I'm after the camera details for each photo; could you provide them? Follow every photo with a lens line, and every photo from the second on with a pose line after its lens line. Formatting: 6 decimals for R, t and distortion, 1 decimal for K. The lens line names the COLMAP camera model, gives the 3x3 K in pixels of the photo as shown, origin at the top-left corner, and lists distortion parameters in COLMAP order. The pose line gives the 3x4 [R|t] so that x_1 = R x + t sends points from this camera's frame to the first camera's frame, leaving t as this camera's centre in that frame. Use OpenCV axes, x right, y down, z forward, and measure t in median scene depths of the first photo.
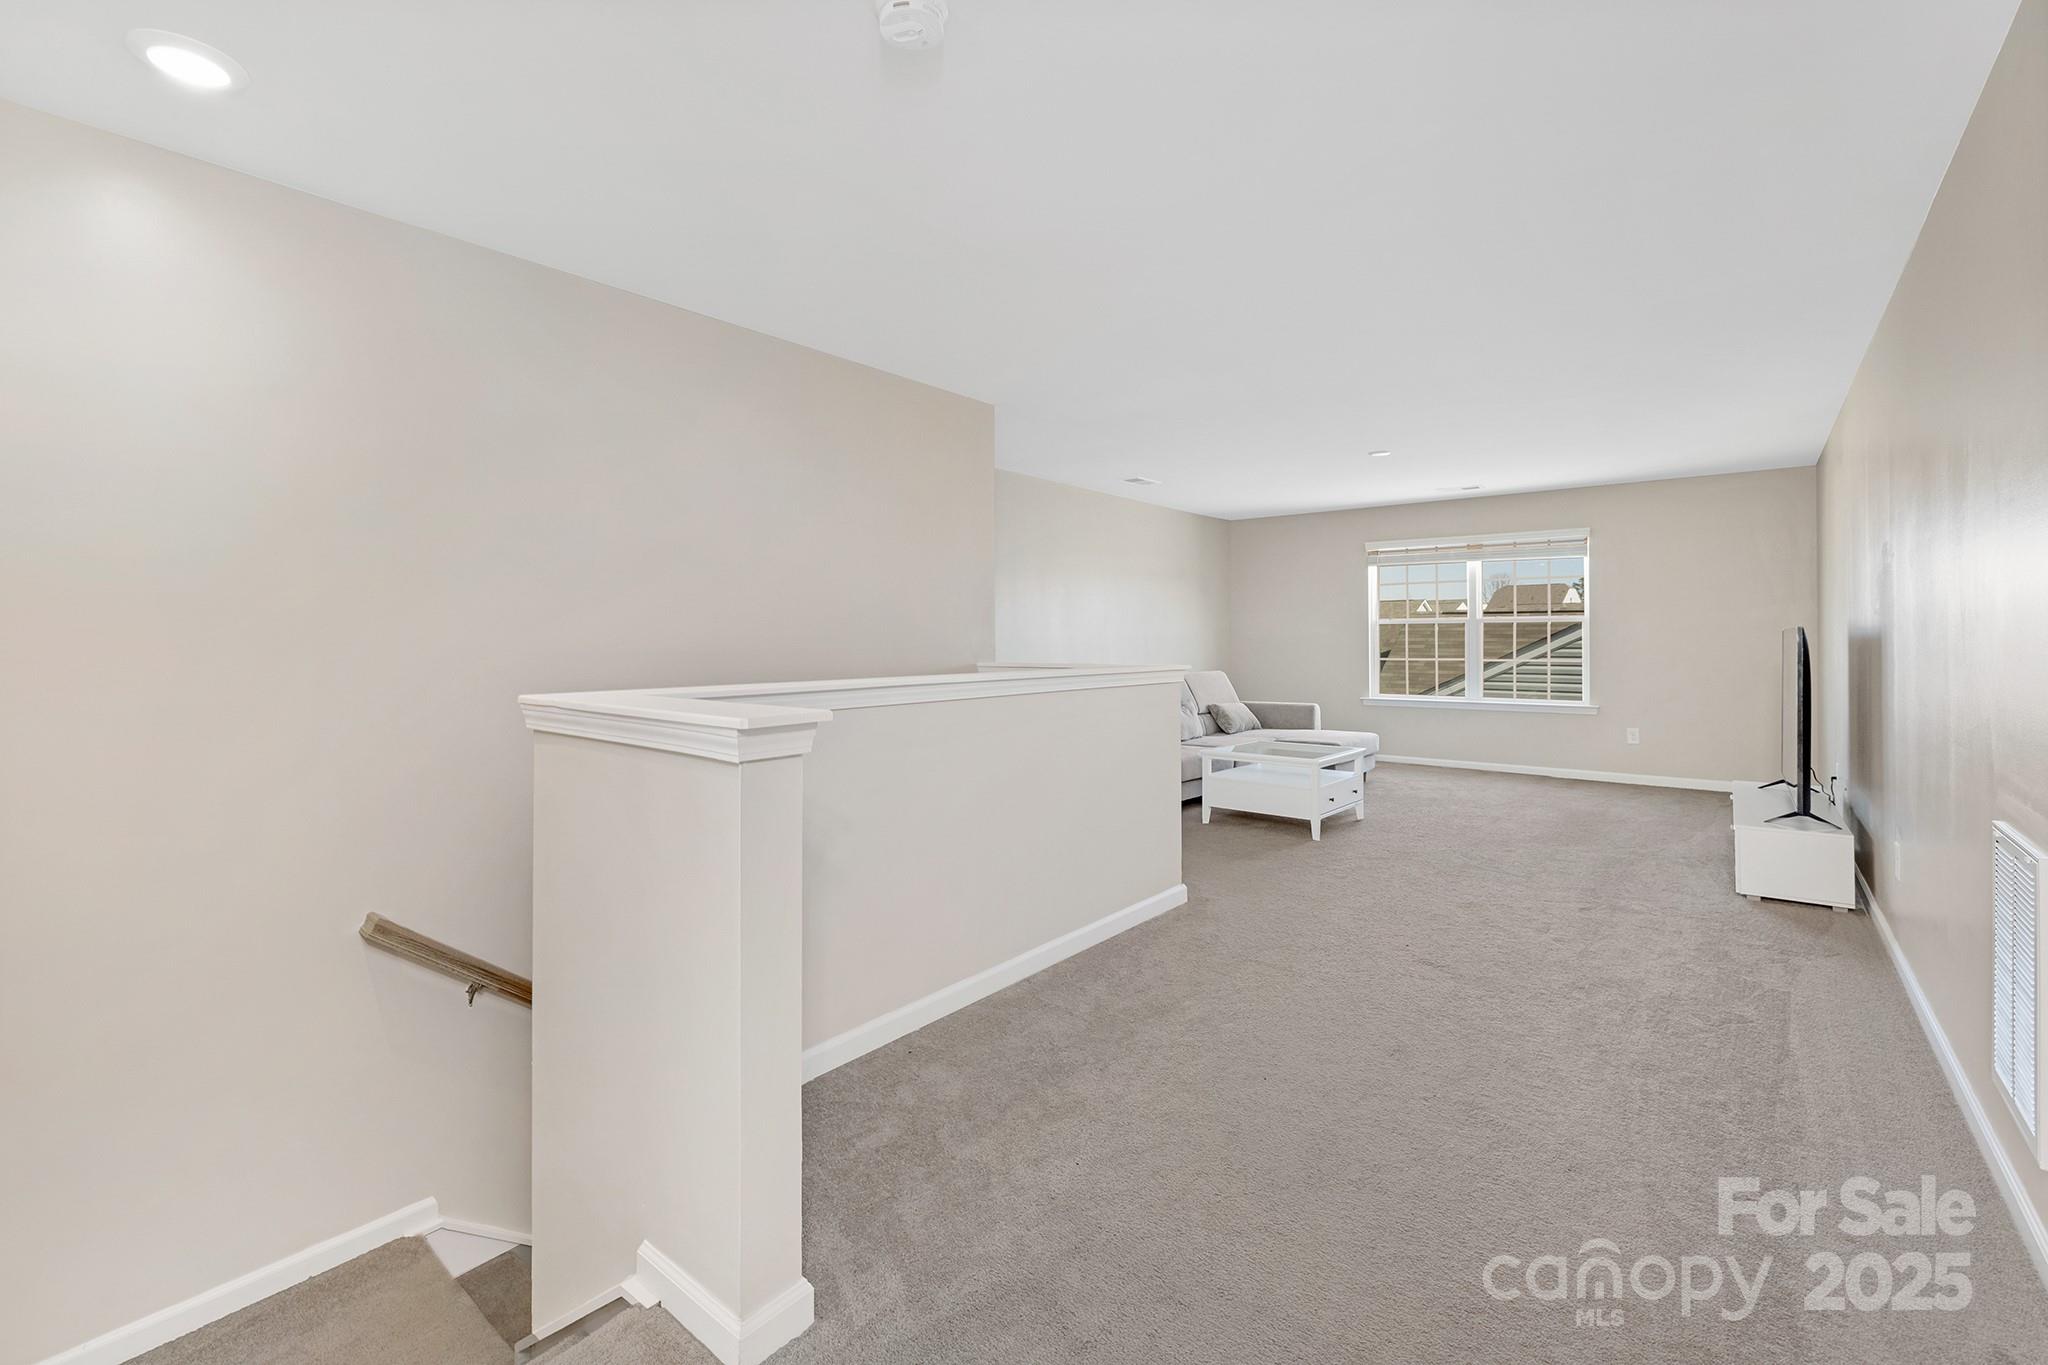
lens RADIAL K [[864.5, 0, 1033.9], [0, 864.5, 662.8], [0, 0, 1]] dist [-0.000384, 0.000082]
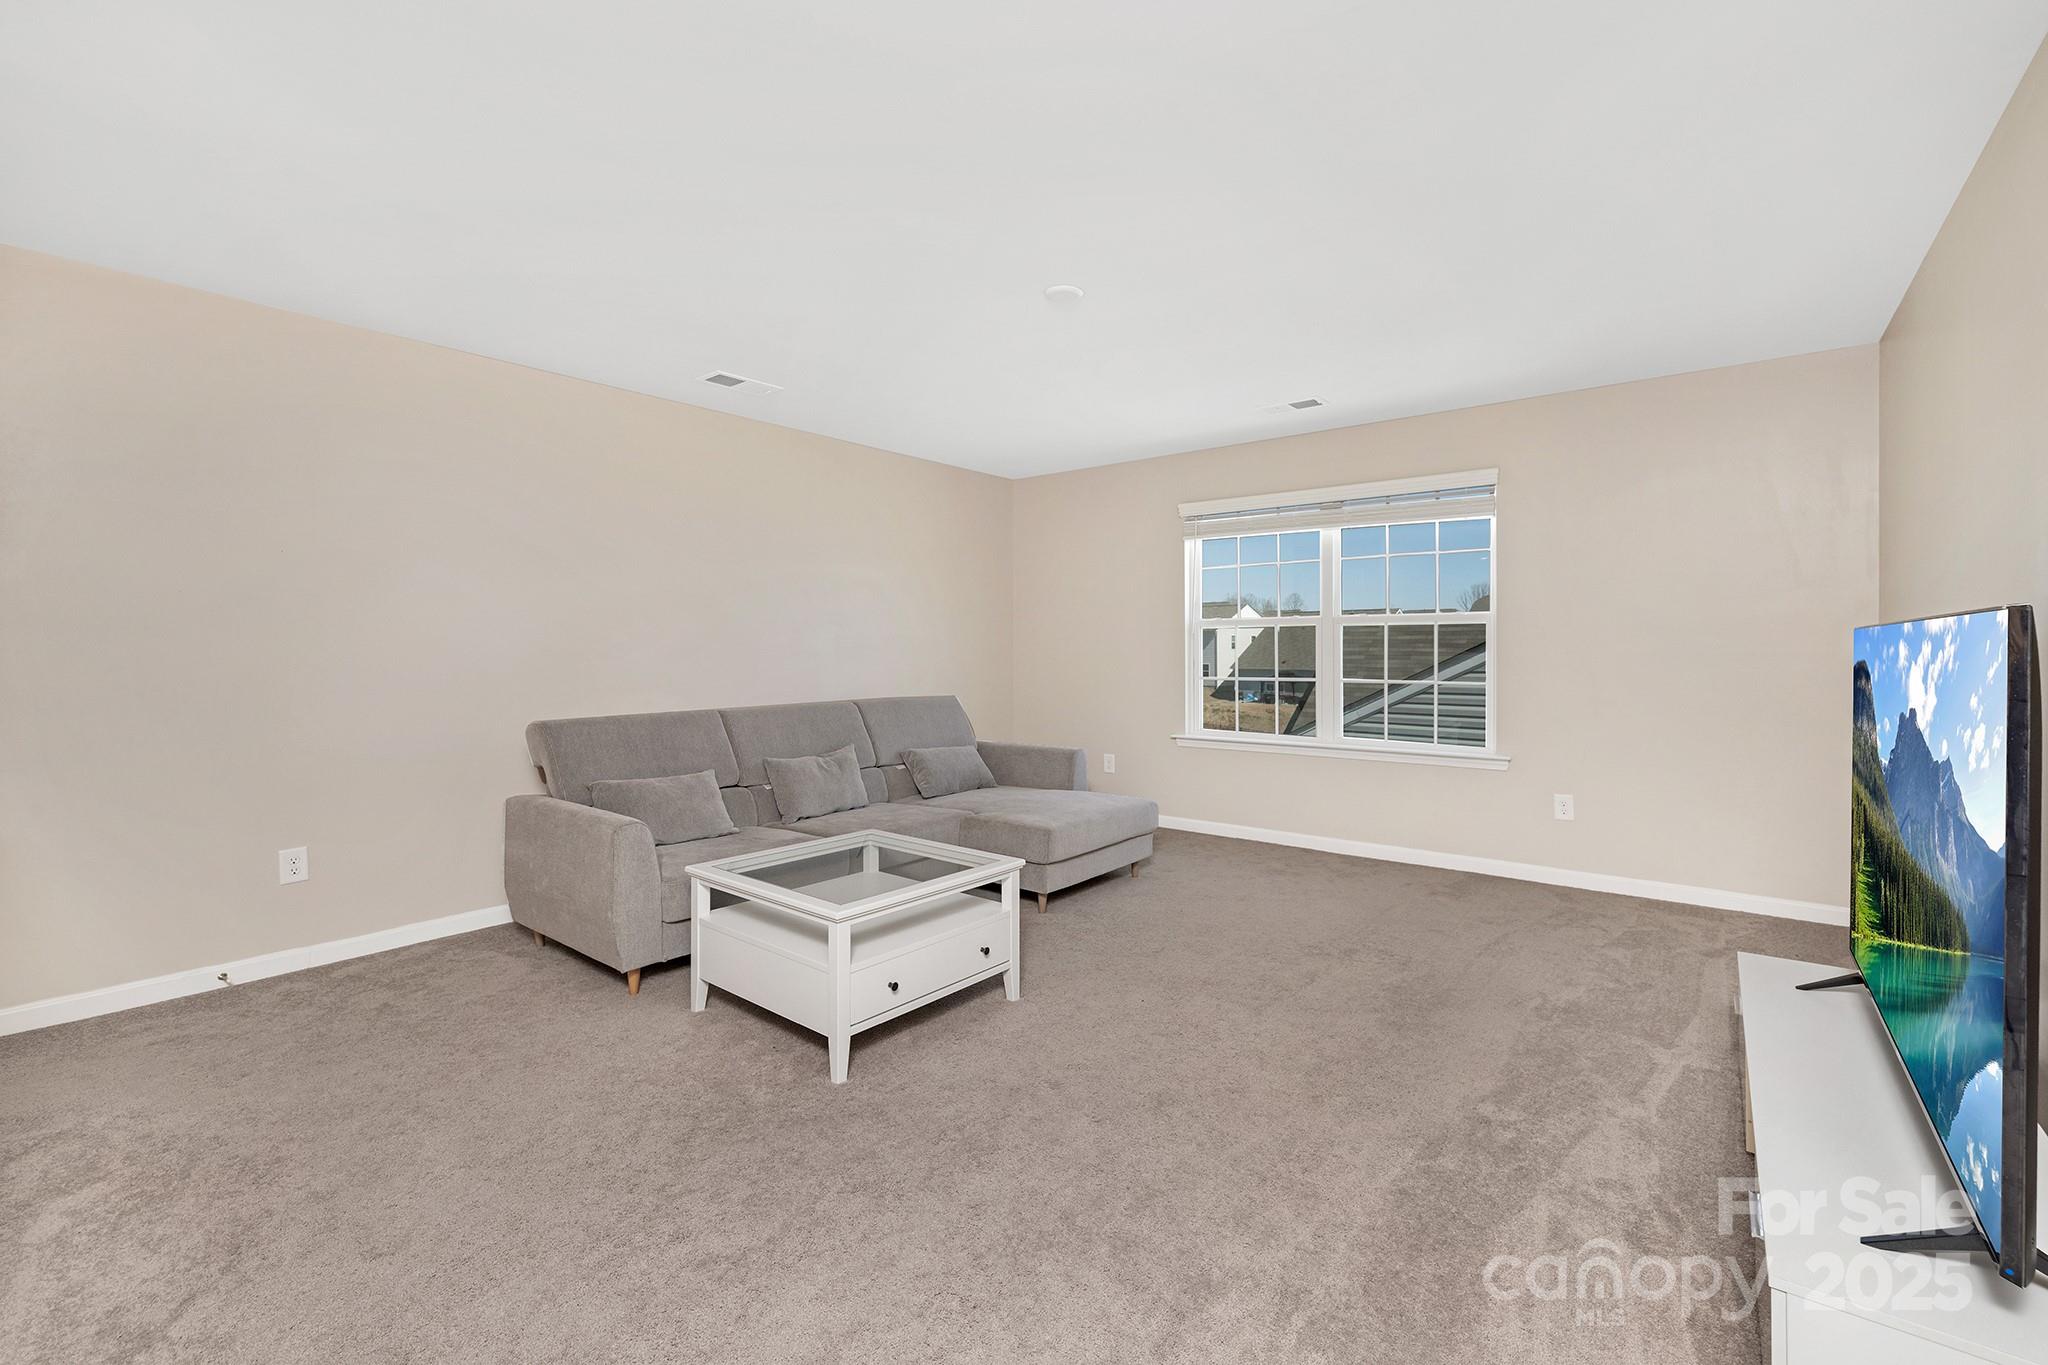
lens RADIAL K [[864.5, 0, 1023.0], [0, 864.5, 669.9], [0, 0, 1]] dist [-0.000384, 0.000082]
pose [[0.999996, 0.002631, -0.001356, 0.280784], [-0.002631, 0.999996, 0.000548, -0.010960], [0.001357, -0.000544, 0.999999, 0.350856]]
